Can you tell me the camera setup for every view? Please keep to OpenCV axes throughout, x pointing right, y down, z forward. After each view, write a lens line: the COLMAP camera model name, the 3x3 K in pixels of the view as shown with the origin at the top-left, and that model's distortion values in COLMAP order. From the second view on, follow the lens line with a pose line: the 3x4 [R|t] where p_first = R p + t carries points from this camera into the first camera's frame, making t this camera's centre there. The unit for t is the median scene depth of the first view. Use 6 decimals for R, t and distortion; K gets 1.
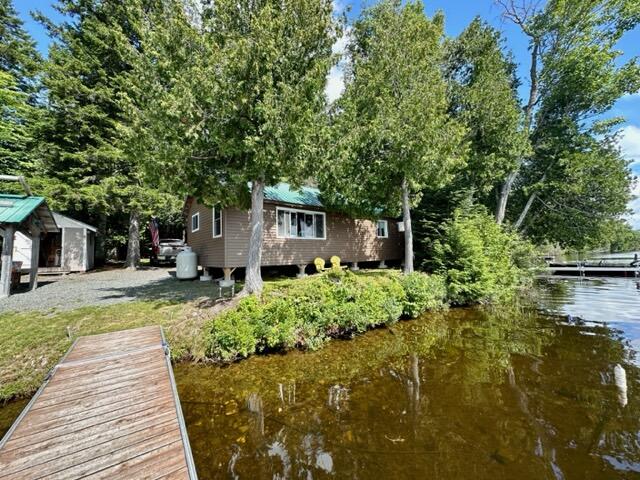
lens RADIAL K [[255.3, 0, 319.4], [0, 255.3, 237.4], [0, 0, 1]] dist [-0.001960, 0.000727]
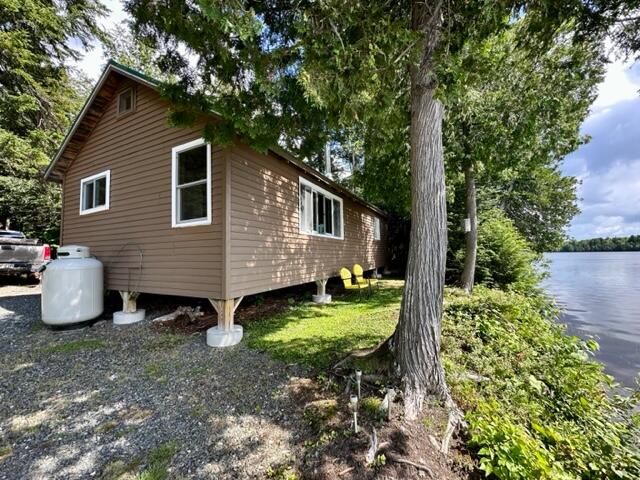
lens RADIAL K [[255.3, 0, 323.2], [0, 255.3, 238.8], [0, 0, 1]] dist [-0.001960, 0.000727]
pose [[0.913001, 0.032109, 0.406692, -0.316589], [-0.030209, 0.999482, -0.011095, 0.016736], [-0.406838, -0.002156, 0.913498, 0.445830]]
